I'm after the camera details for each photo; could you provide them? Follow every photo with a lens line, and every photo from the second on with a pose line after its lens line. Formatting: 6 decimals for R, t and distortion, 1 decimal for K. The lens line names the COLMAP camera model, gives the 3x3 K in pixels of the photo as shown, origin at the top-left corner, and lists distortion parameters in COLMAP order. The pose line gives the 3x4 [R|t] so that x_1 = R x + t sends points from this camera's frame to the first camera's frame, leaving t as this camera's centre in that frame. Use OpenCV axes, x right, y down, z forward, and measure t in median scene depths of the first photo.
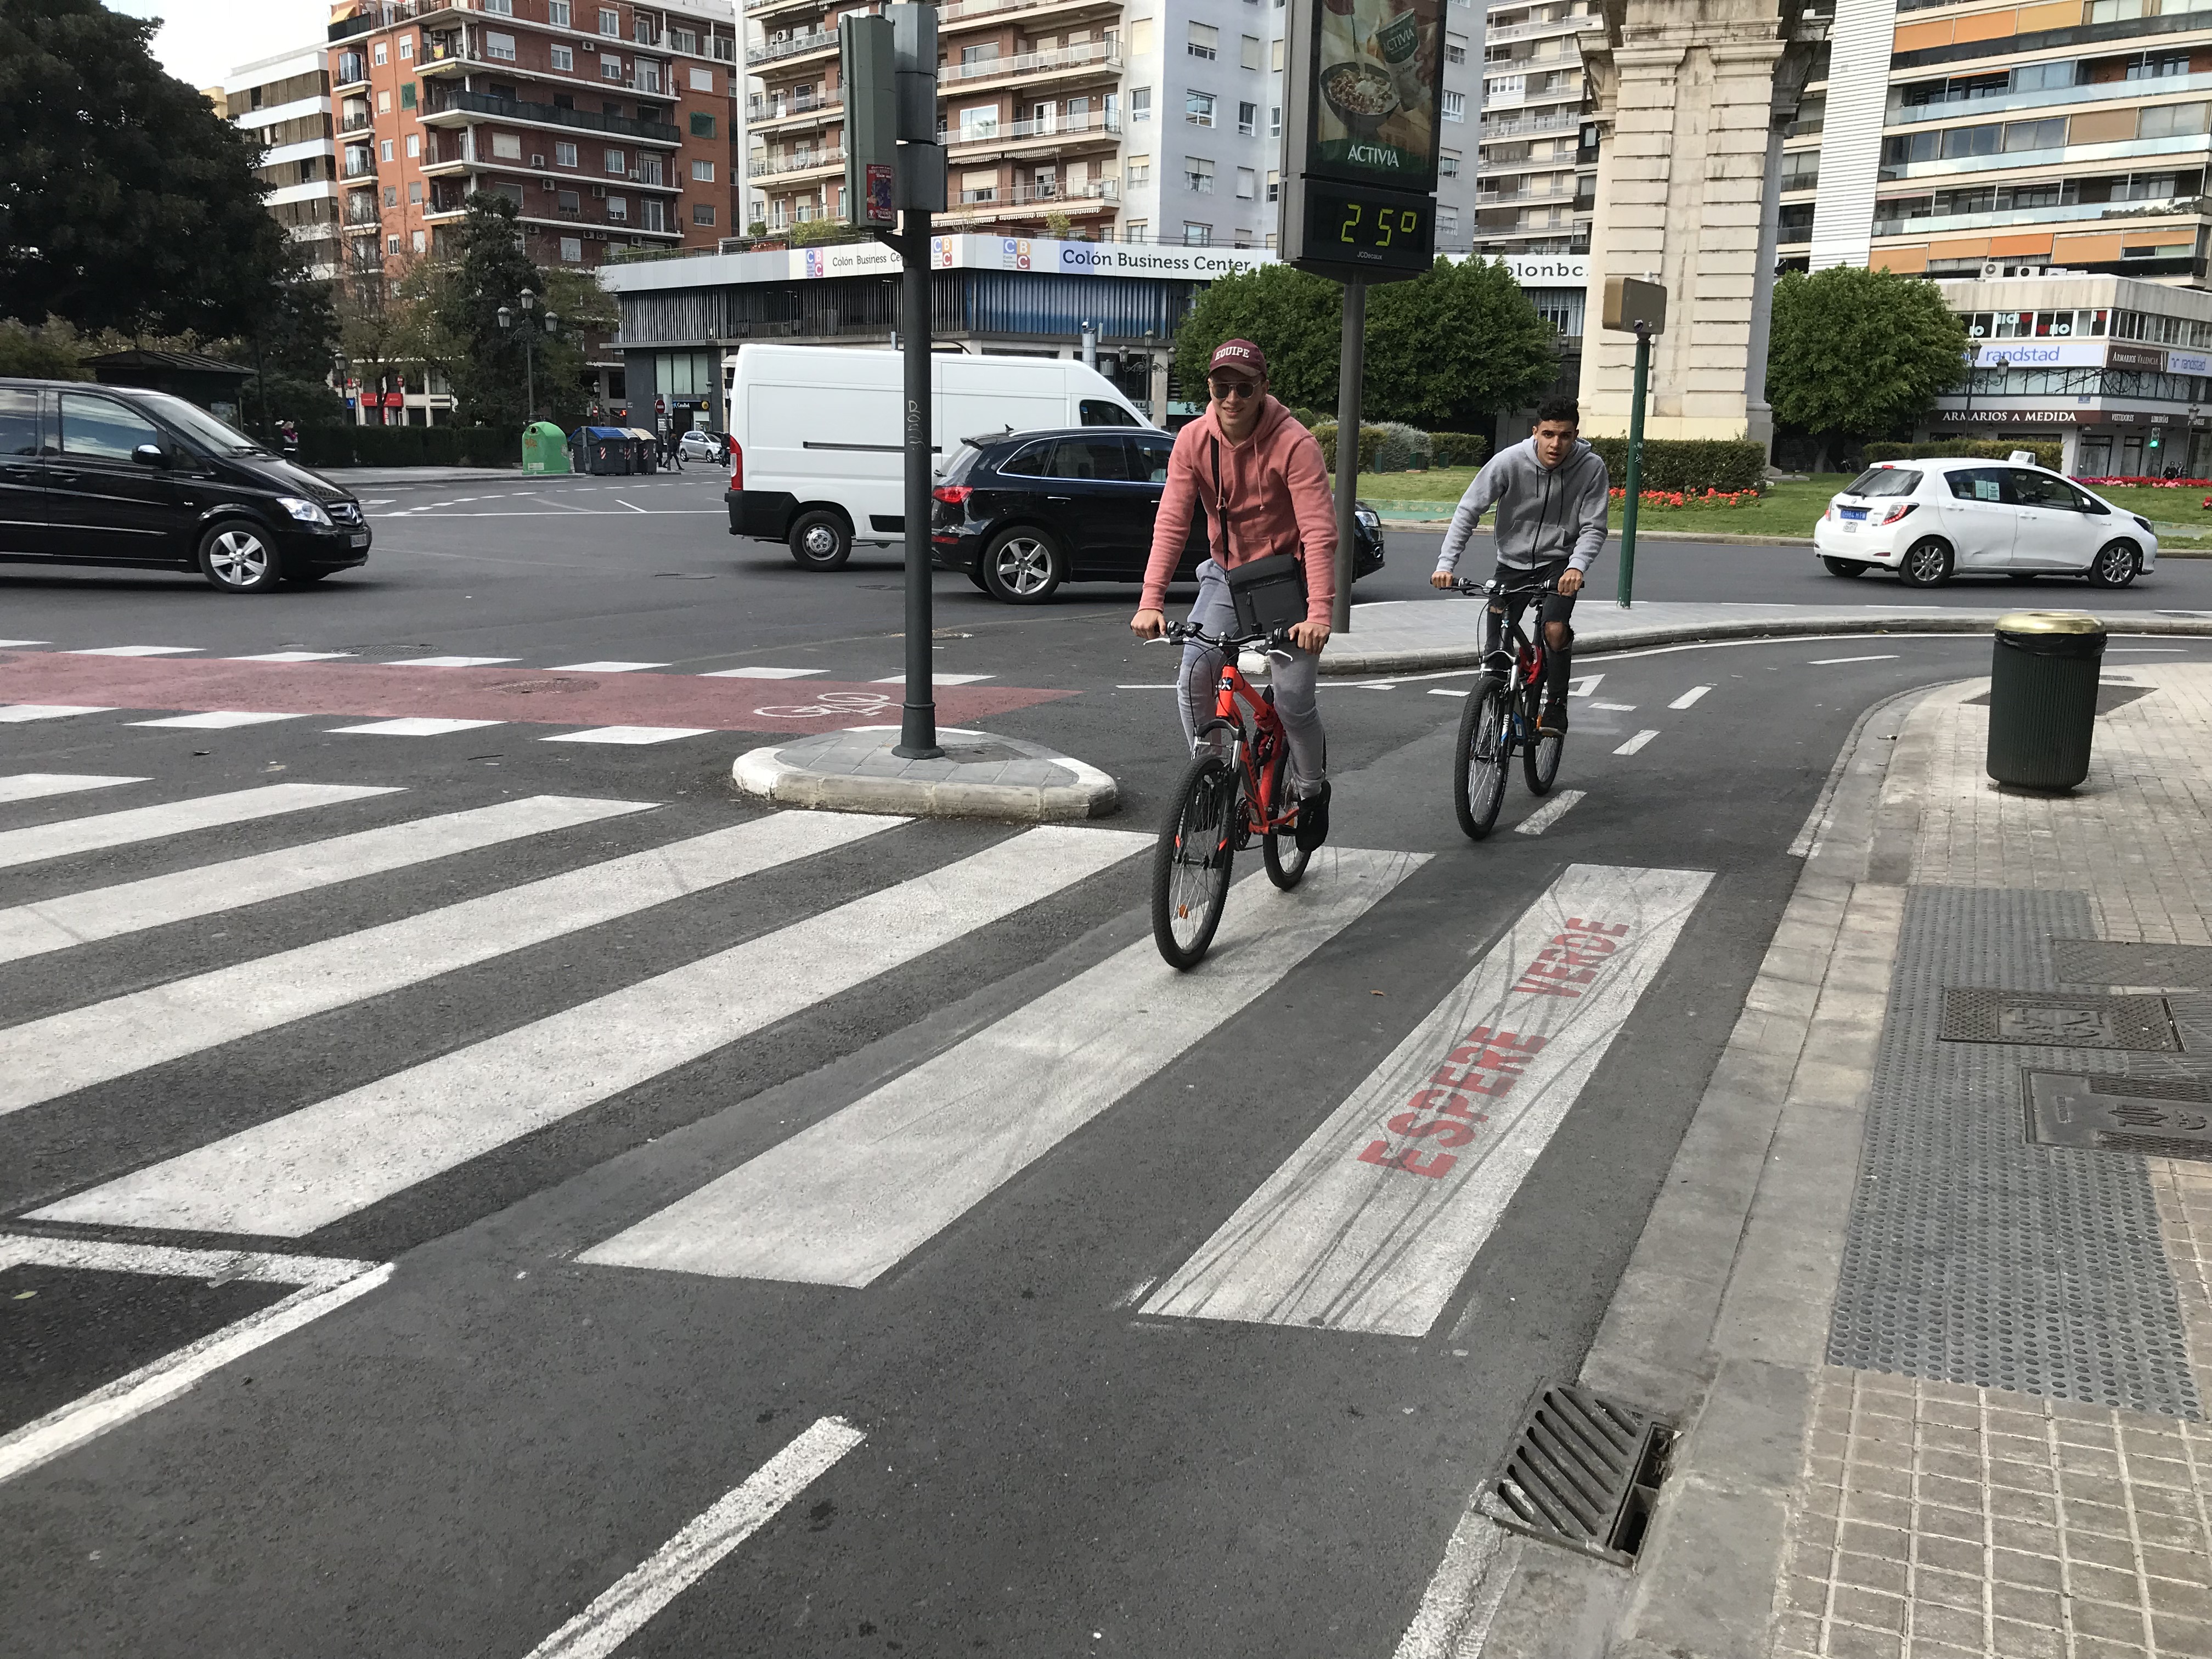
lens RADIAL K [[1839.8, 0, 1106.0], [0, 1839.8, 829.5], [0, 0, 1]] dist [0.028175, 0.000090]
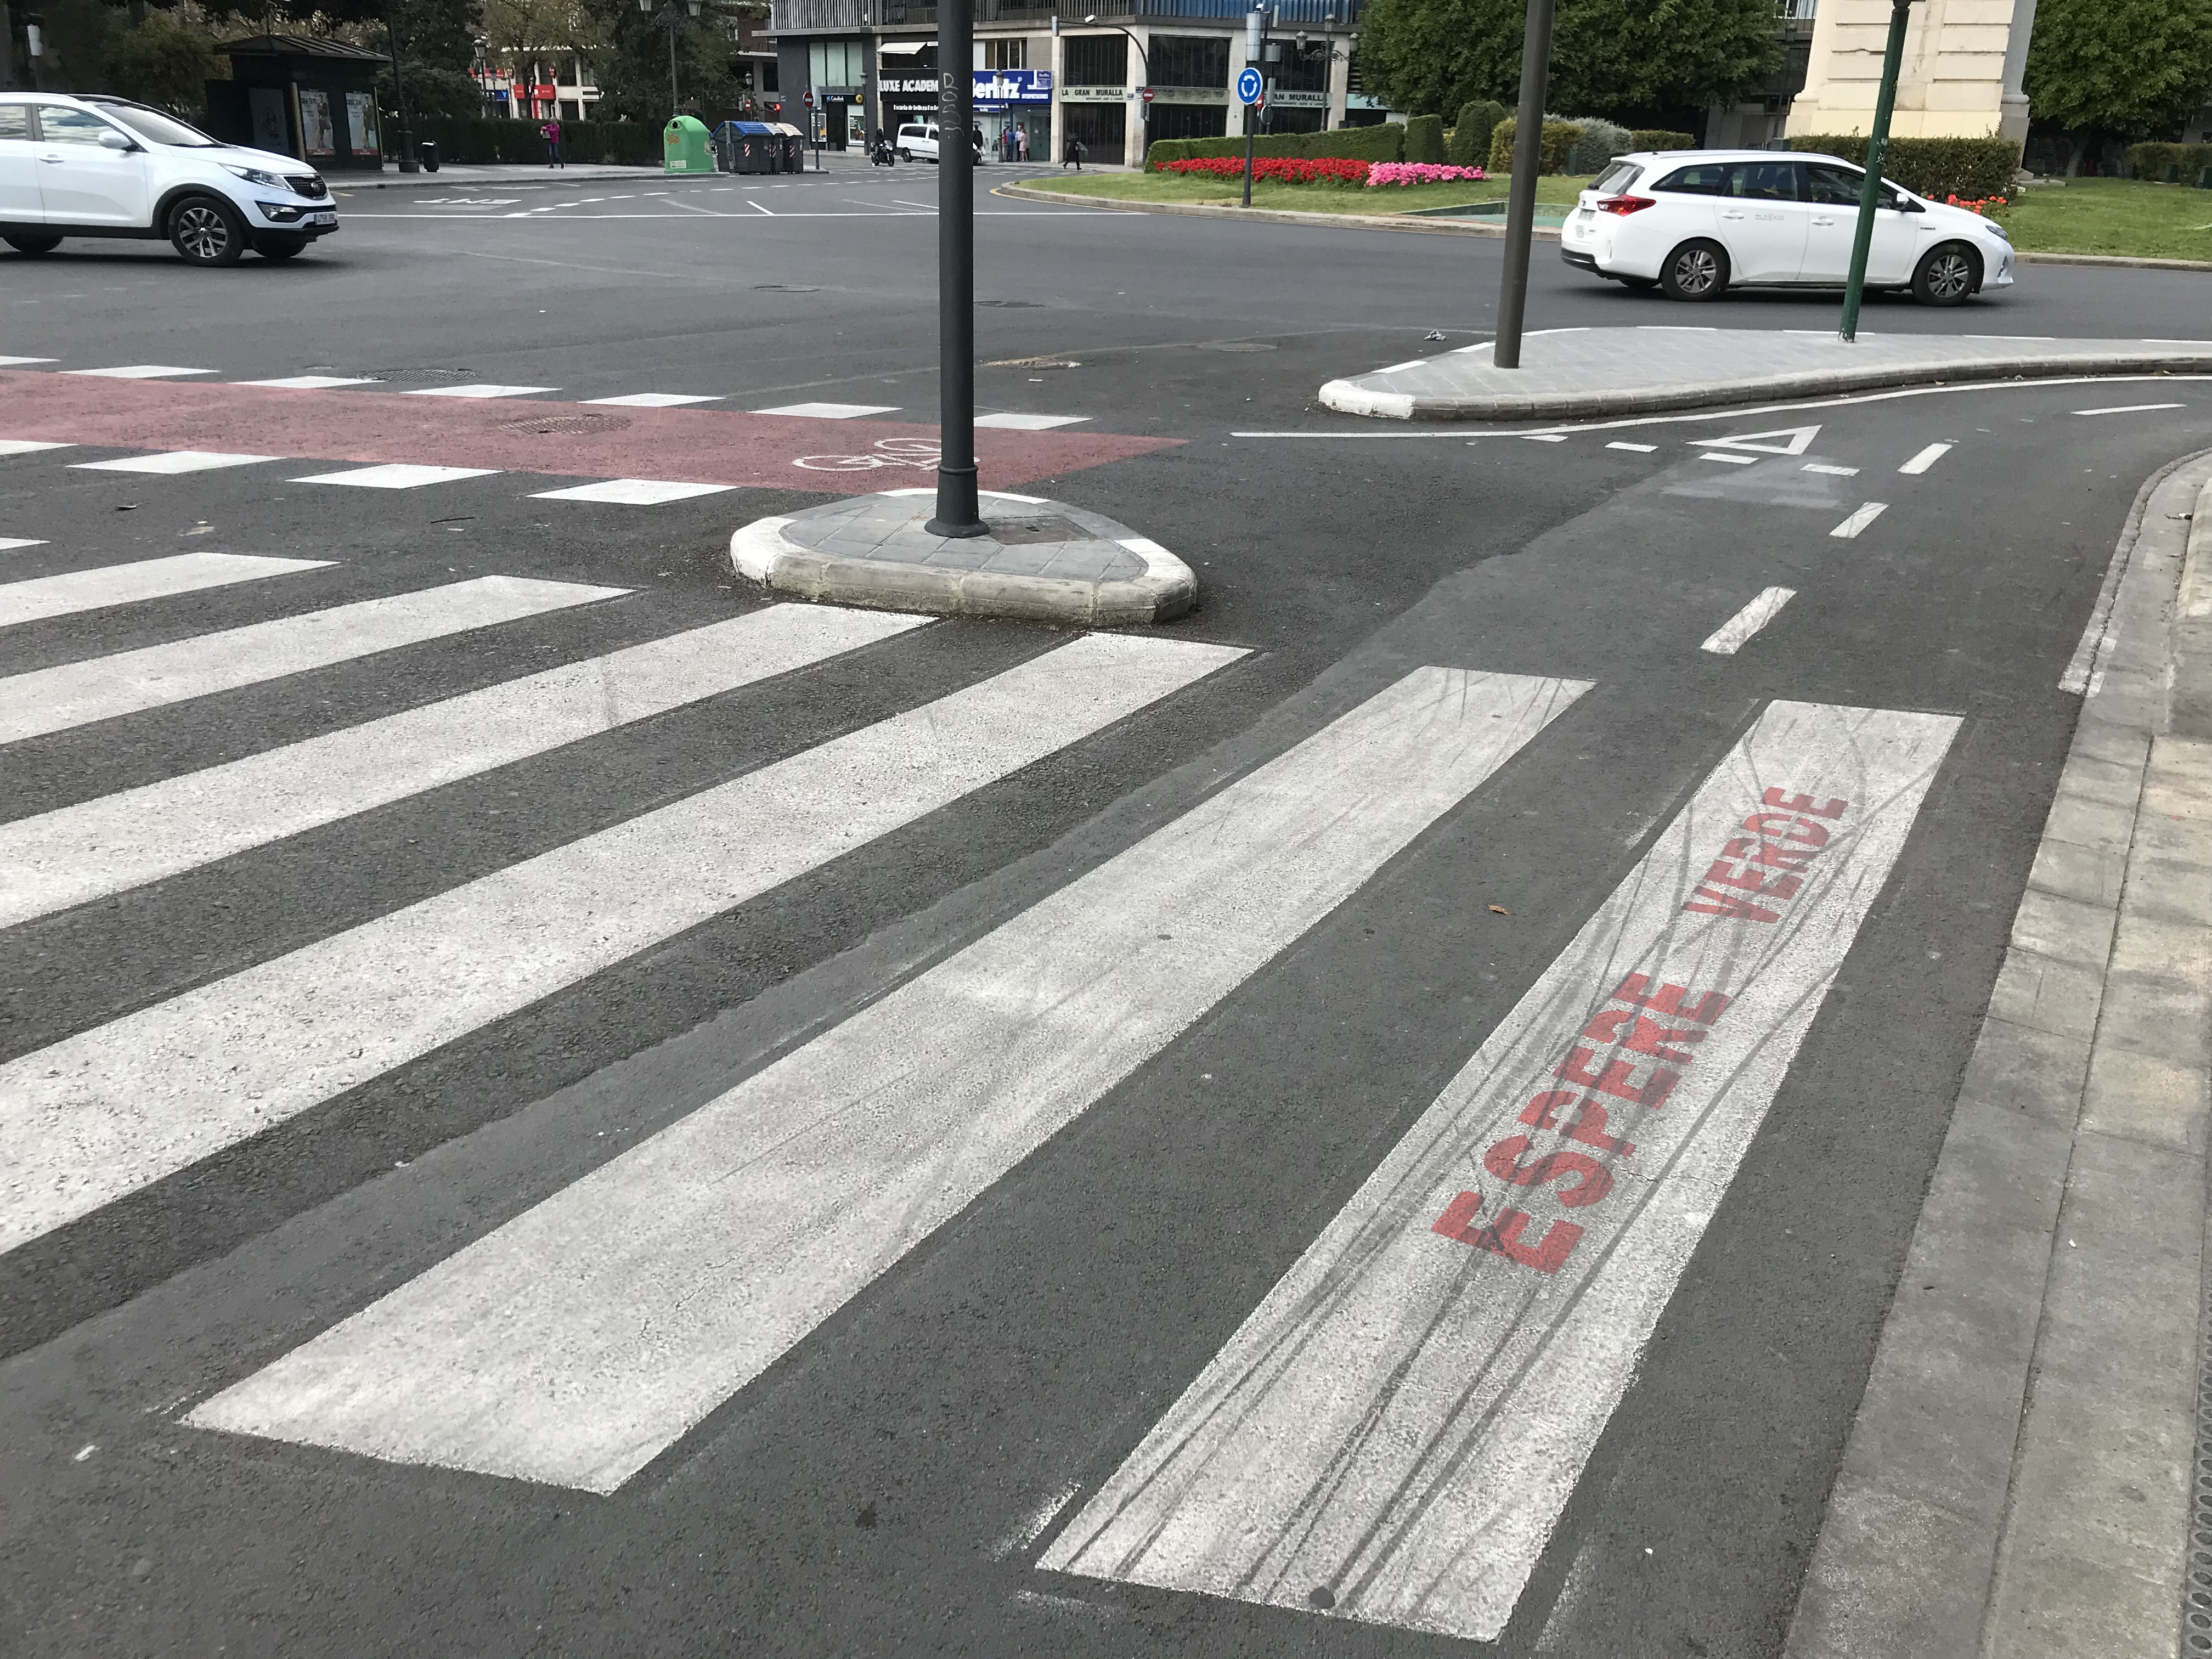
lens RADIAL K [[1892.9, 0, 1106.0], [0, 1892.9, 829.5], [0, 0, 1]] dist [-0.015546, 0.087869]
pose [[0.996310, 0.034061, -0.078781, 0.051276], [-0.022543, 0.989507, 0.142715, -0.047049], [0.082815, -0.140412, 0.986624, 0.250045]]
